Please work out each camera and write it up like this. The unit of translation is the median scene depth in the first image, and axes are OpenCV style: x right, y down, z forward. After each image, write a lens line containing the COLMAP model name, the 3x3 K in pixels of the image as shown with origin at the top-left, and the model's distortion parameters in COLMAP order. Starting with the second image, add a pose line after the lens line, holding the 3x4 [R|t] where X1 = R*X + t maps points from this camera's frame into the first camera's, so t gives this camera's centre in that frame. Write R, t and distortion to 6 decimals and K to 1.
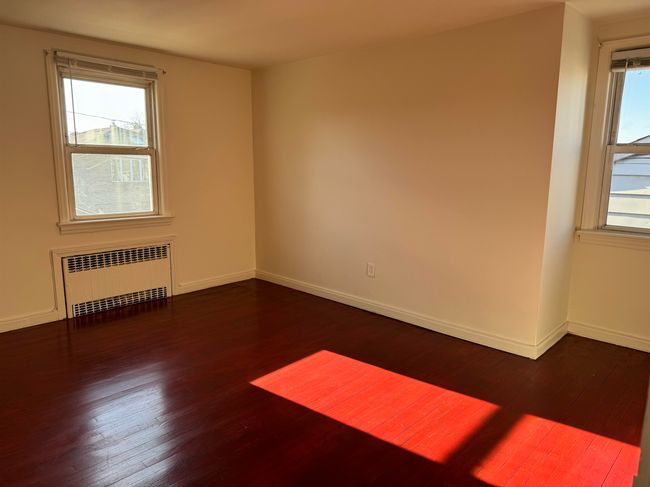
lens RADIAL K [[455.4, 0, 325.0], [0, 455.4, 243.5], [0, 0, 1]] dist [0.051463, -0.043508]
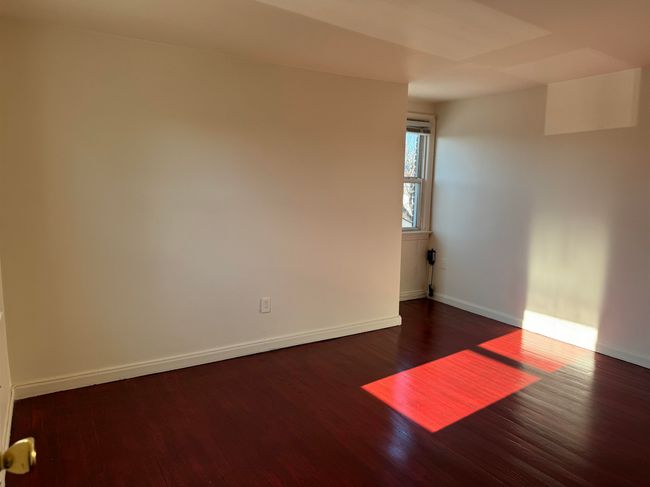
lens RADIAL K [[455.4, 0, 325.0], [0, 455.4, 243.5], [0, 0, 1]] dist [0.051463, -0.043508]
pose [[0.255376, -0.127479, 0.958401, -0.724192], [0.156275, 0.983678, 0.089200, -0.125160], [-0.954129, 0.126994, 0.271129, 0.628553]]
